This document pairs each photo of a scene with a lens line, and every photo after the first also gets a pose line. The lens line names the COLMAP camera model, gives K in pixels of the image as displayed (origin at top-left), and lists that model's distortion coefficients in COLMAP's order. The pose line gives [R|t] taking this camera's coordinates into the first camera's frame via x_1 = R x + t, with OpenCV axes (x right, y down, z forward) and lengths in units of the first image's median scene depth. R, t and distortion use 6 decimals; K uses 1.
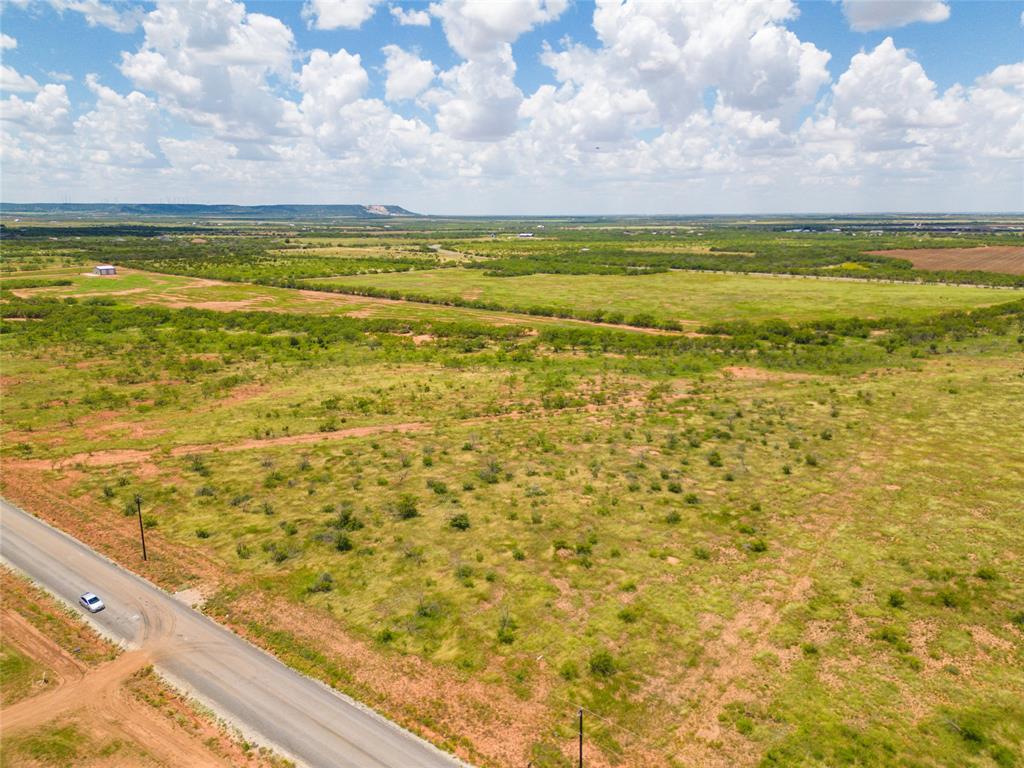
lens RADIAL K [[739.5, 0, 512.0], [0, 739.5, 384.0], [0, 0, 1]] dist [0.087057, -0.096256]
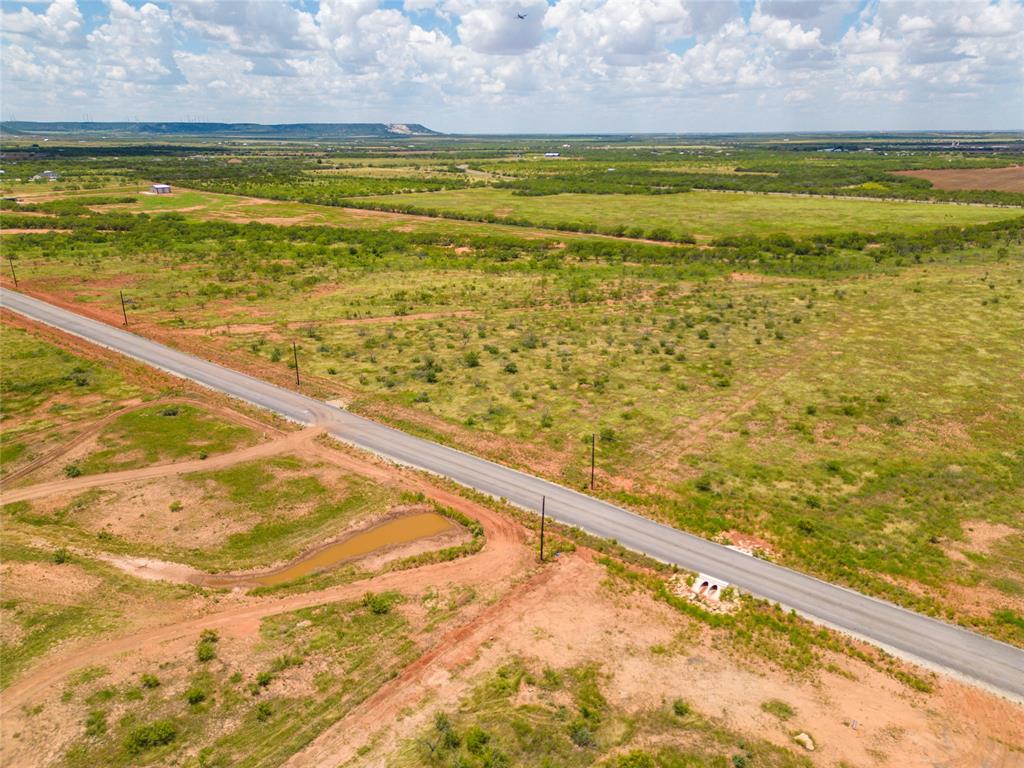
lens RADIAL K [[739.5, 0, 512.0], [0, 739.5, 384.0], [0, 0, 1]] dist [0.087057, -0.096256]
pose [[0.999519, 0.008810, -0.029727, -0.010880], [-0.005802, 0.994990, 0.099811, 0.031557], [0.030458, -0.099590, 0.994562, -0.159411]]
